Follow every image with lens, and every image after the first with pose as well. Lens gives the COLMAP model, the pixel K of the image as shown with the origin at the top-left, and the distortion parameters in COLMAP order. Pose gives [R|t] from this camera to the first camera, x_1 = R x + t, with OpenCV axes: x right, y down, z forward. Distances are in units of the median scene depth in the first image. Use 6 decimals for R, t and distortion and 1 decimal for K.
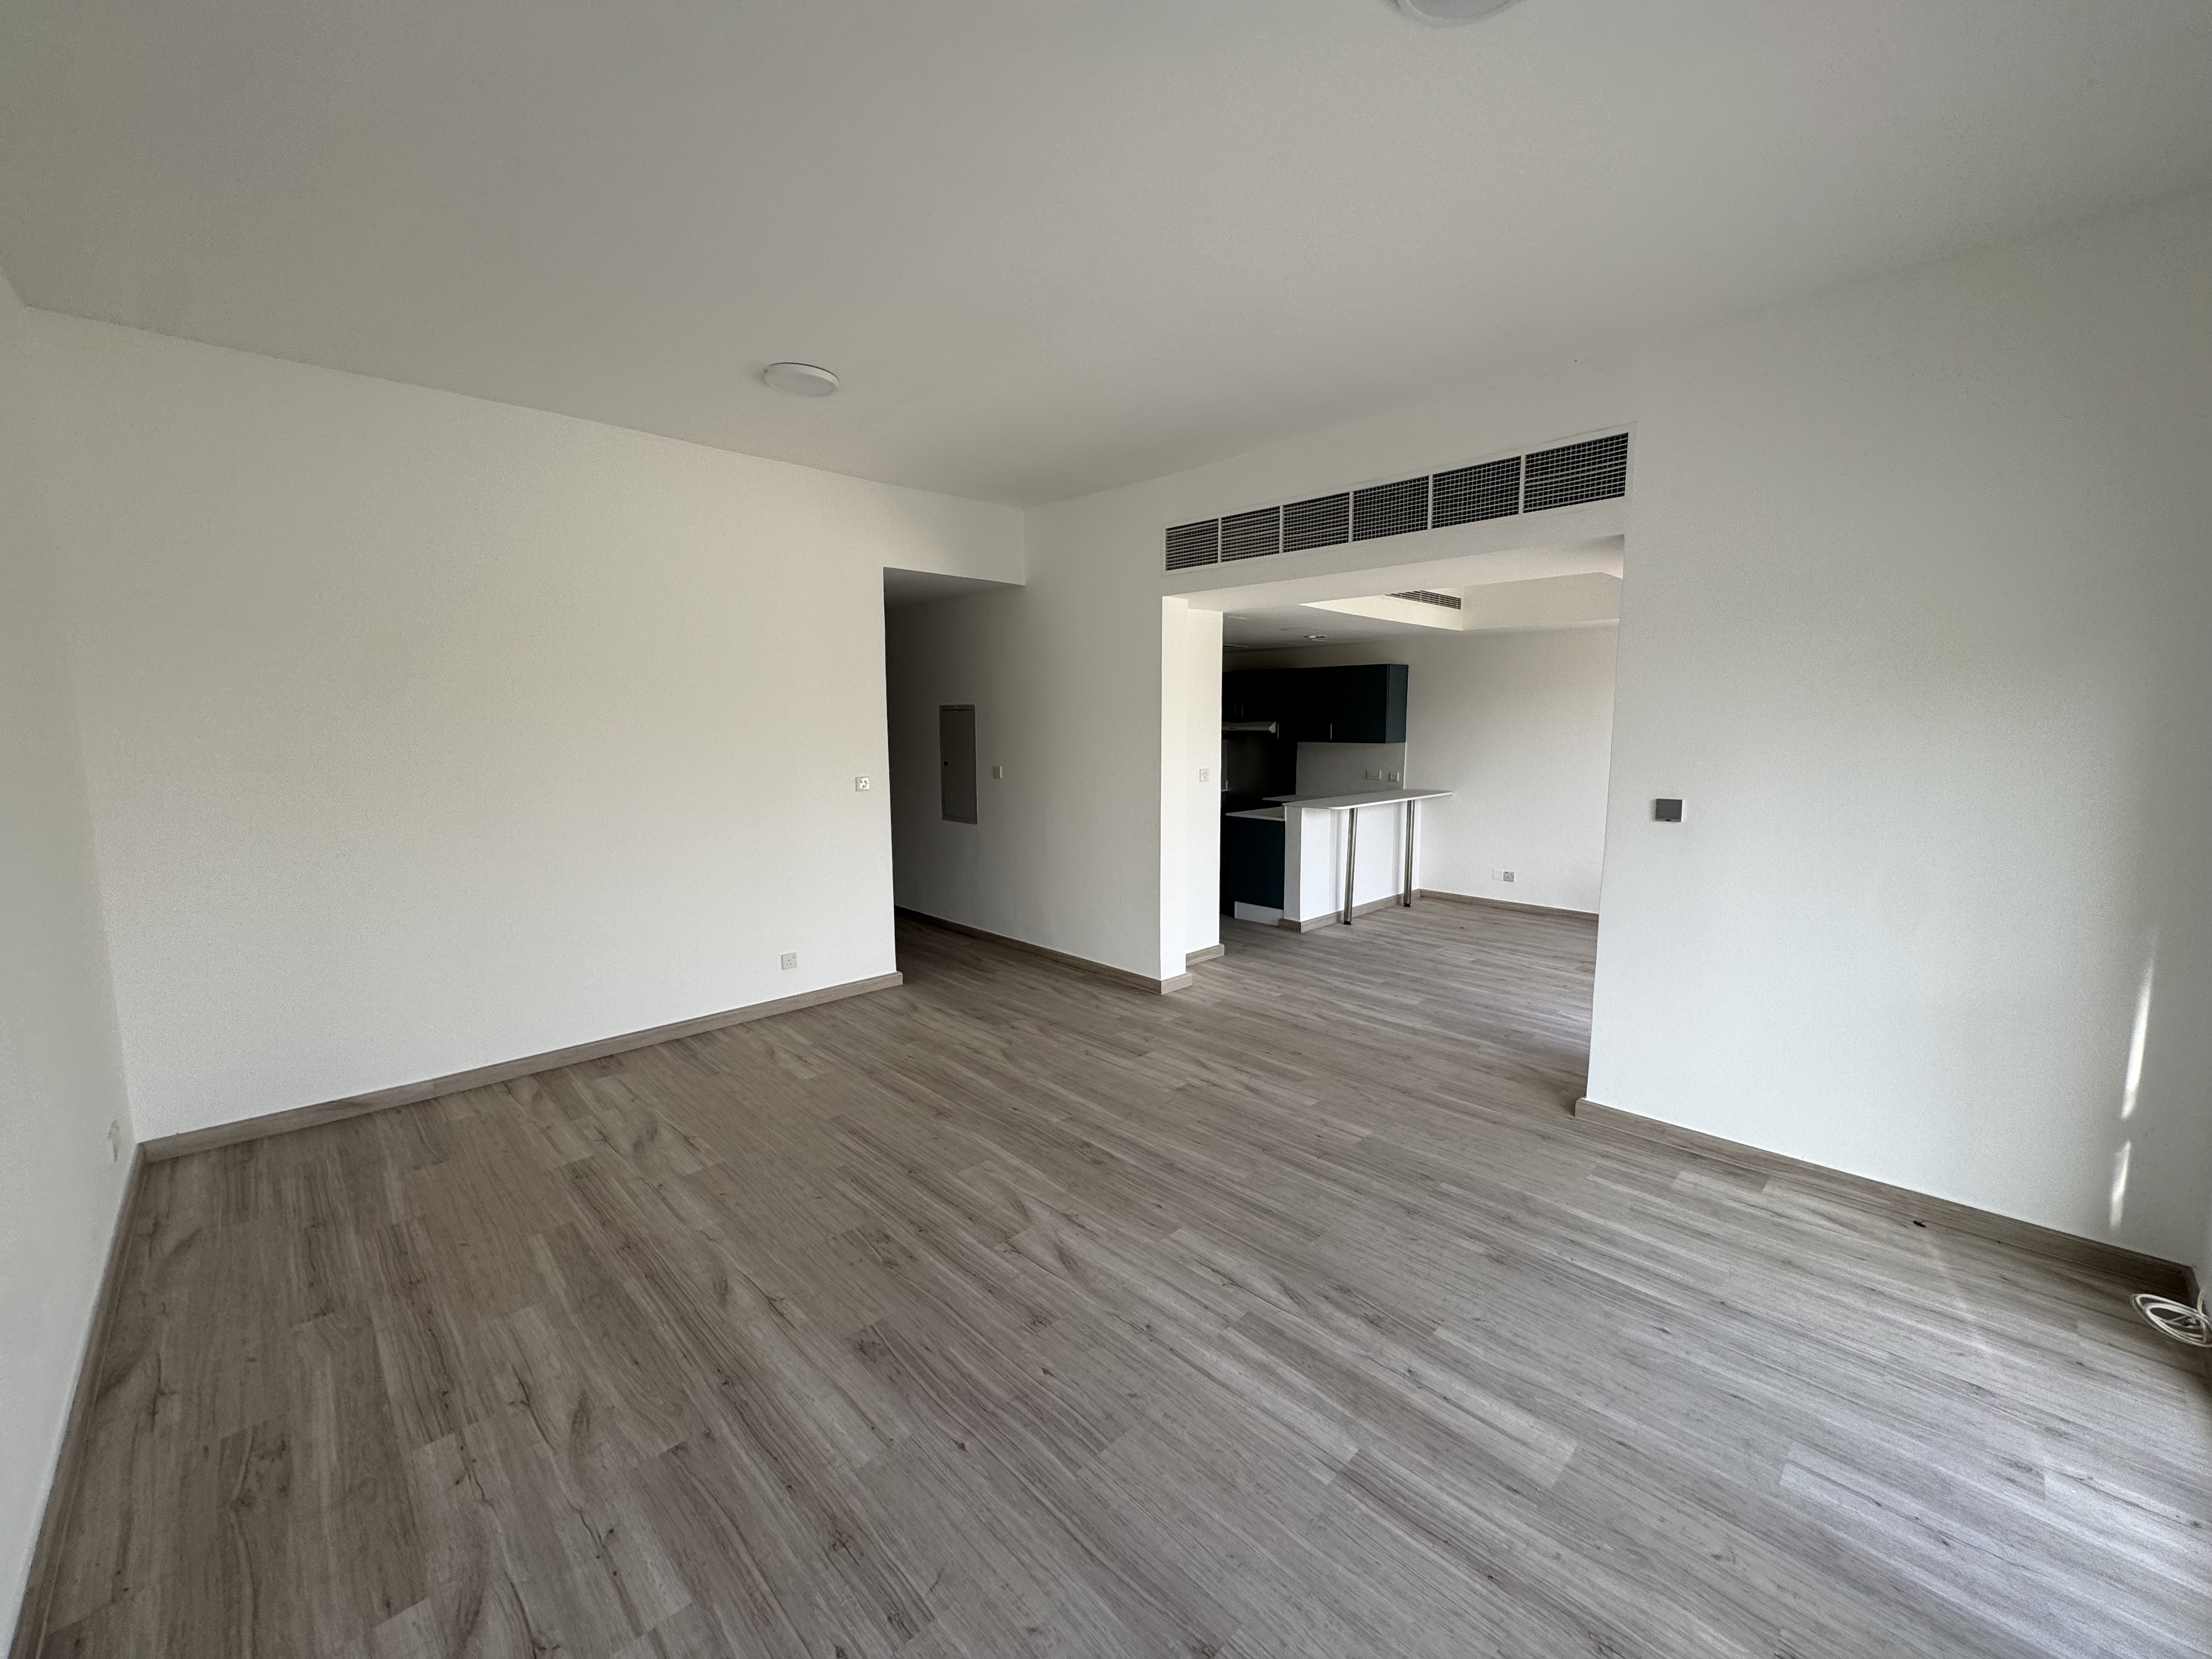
lens RADIAL K [[878.4, 0, 1123.2], [0, 878.4, 811.3], [0, 0, 1]] dist [-0.000851, -0.000124]
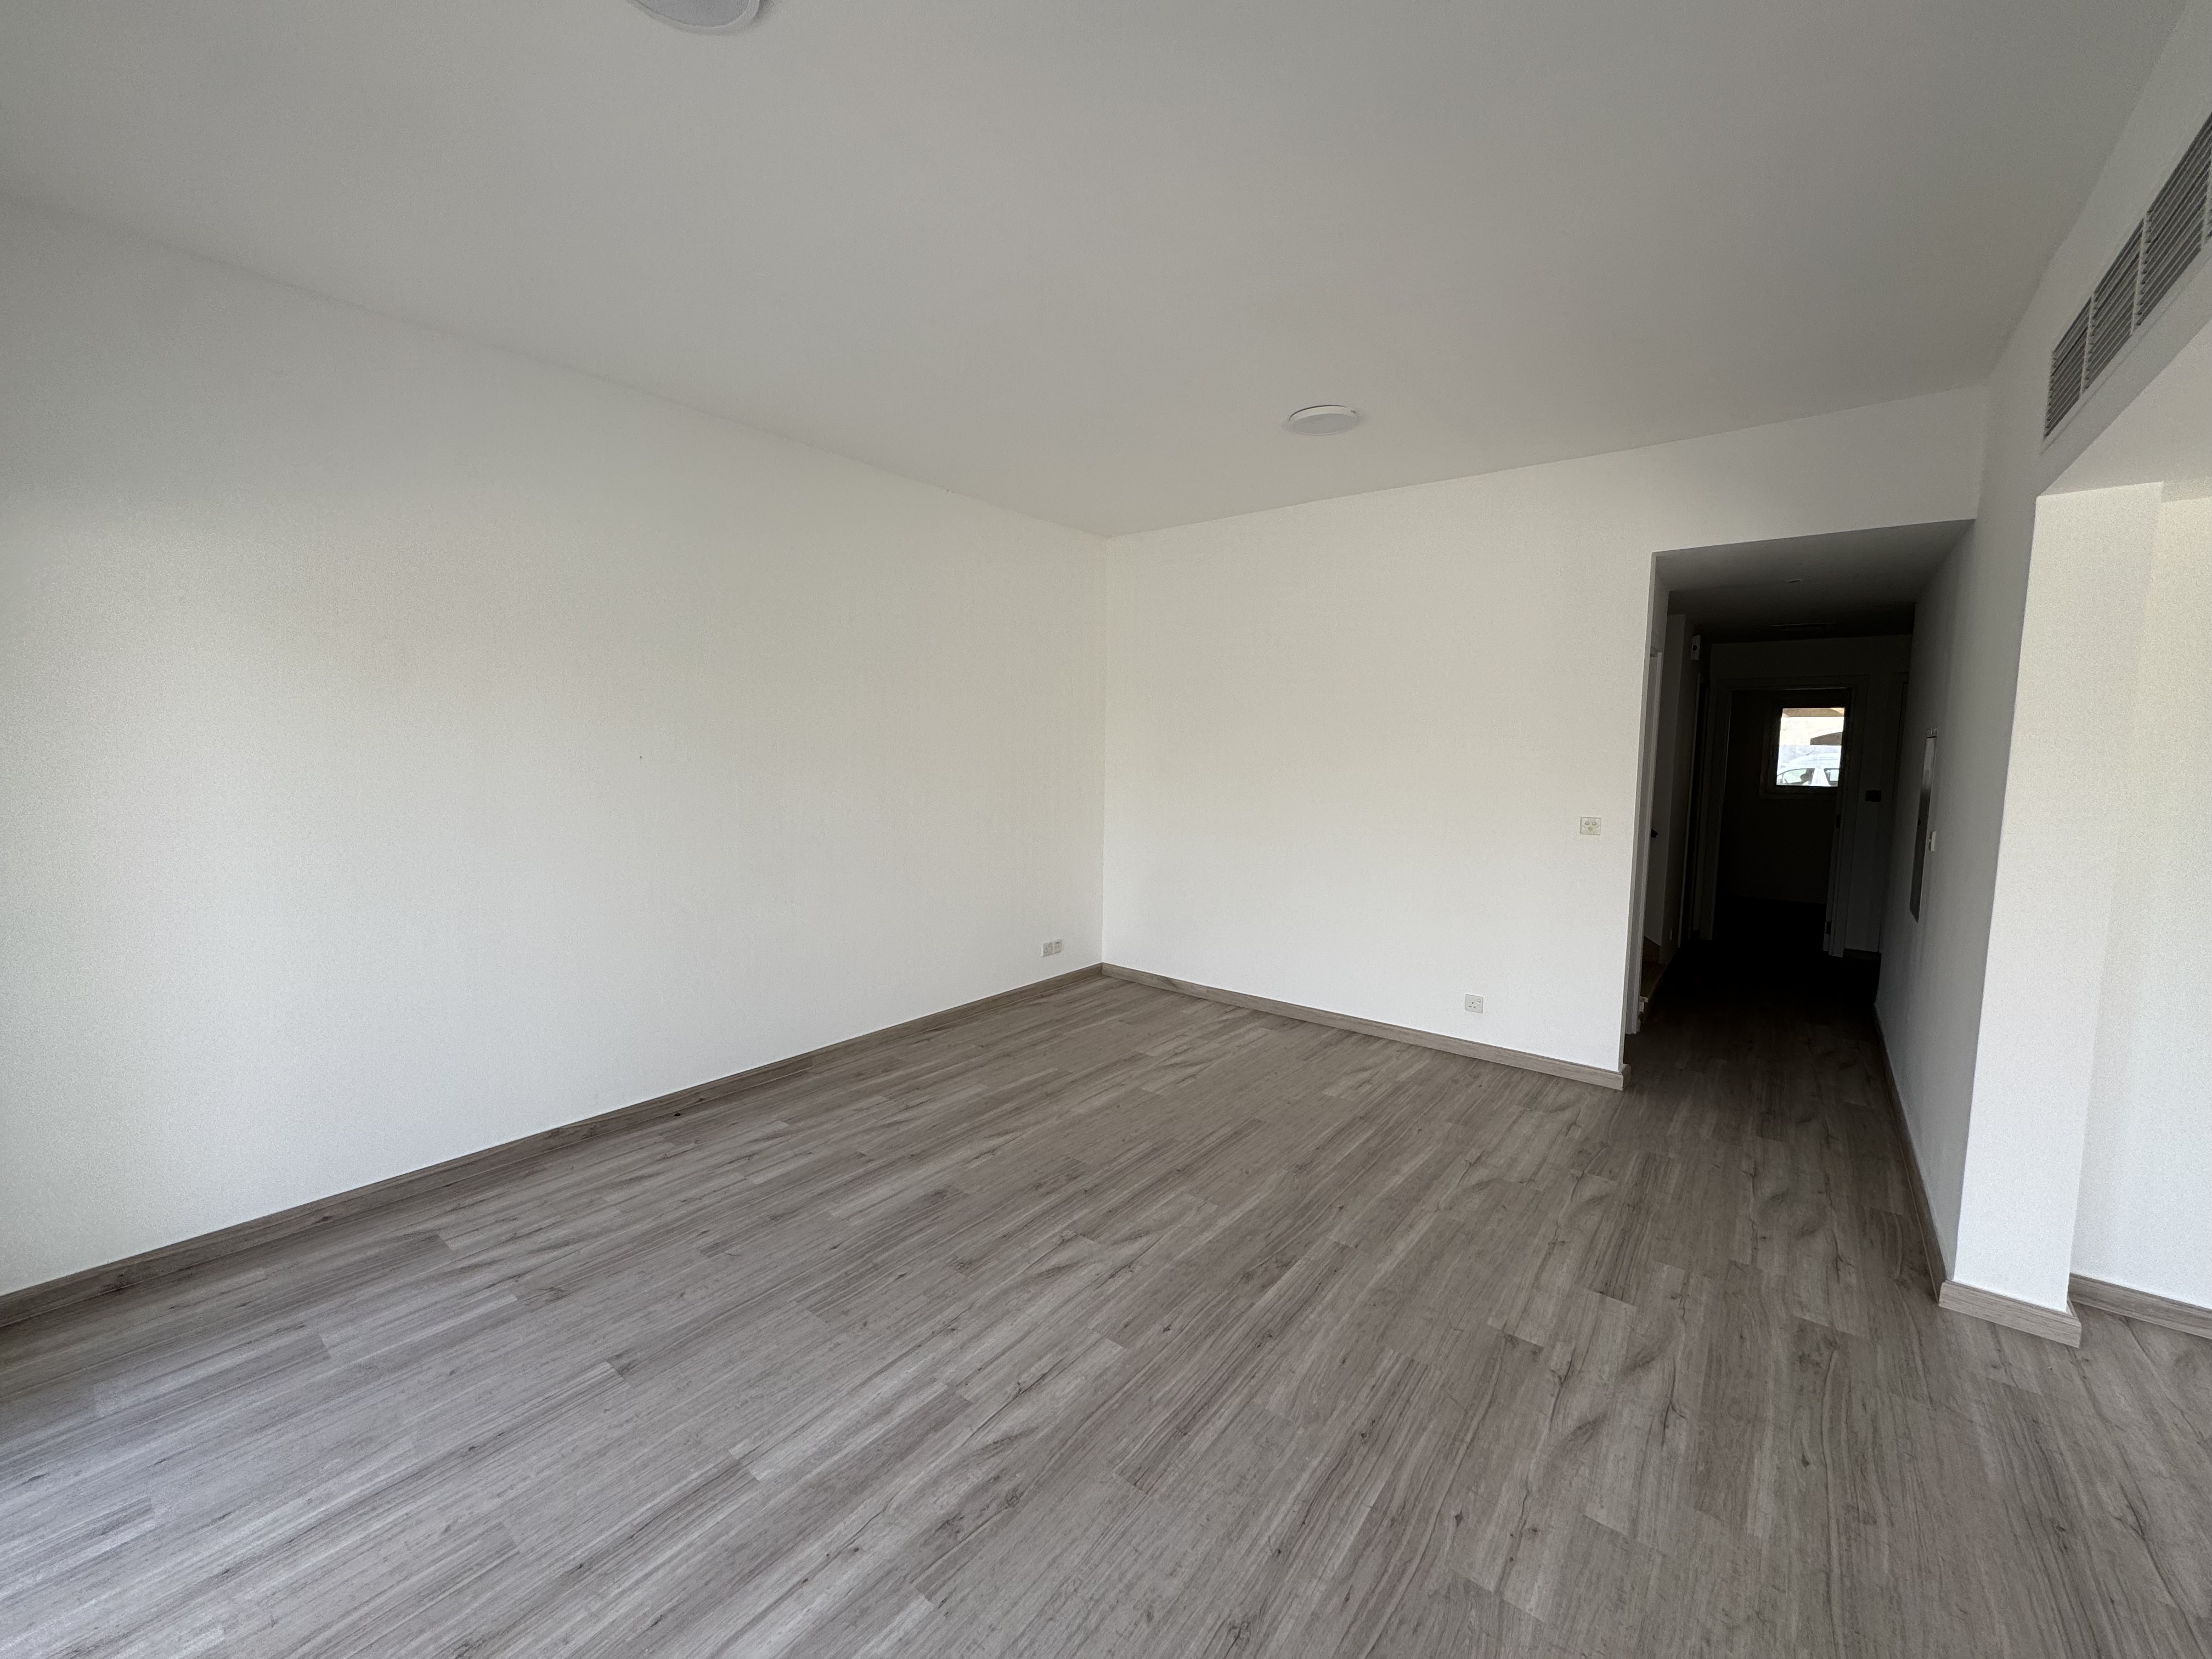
lens RADIAL K [[878.4, 0, 1099.3], [0, 878.4, 849.7], [0, 0, 1]] dist [-0.000851, -0.000124]
pose [[0.114707, 0.123632, -0.985676, 0.801664], [-0.116519, 0.987051, 0.110245, -0.081439], [0.986542, 0.102204, 0.127627, 0.792246]]
